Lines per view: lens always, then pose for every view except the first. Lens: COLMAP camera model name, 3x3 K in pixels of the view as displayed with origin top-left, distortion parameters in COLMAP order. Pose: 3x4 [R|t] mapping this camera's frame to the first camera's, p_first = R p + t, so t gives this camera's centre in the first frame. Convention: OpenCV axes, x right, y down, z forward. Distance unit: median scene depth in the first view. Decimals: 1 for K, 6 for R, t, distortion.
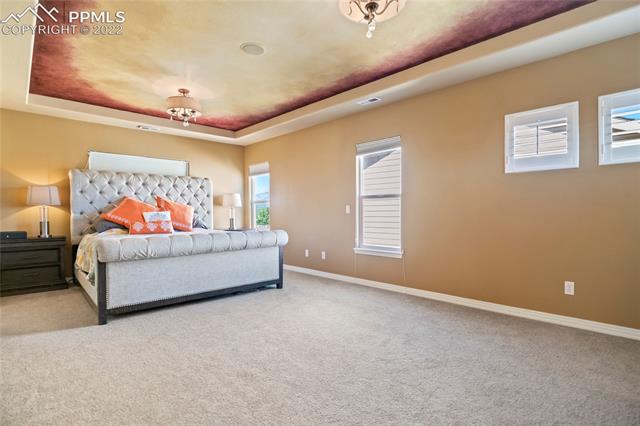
lens RADIAL K [[316.1, 0, 325.5], [0, 316.1, 214.5], [0, 0, 1]] dist [-0.000119, 0.000420]
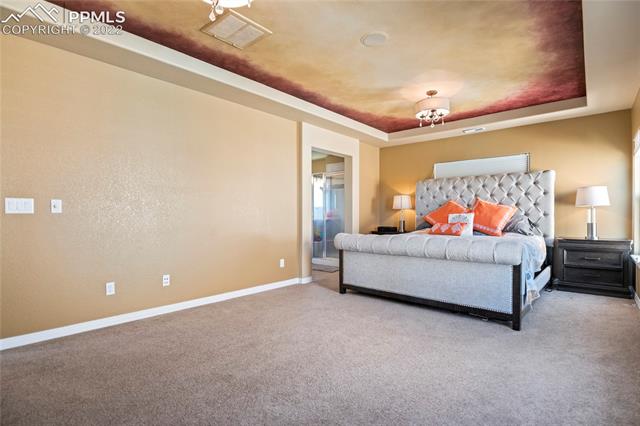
lens RADIAL K [[316.1, 0, 325.6], [0, 316.1, 212.6], [0, 0, 1]] dist [-0.000119, 0.000420]
pose [[0.098041, -0.001650, -0.995181, 0.429860], [-0.006274, 0.999978, -0.002276, -0.007138], [0.995163, 0.006467, 0.098028, 0.484682]]
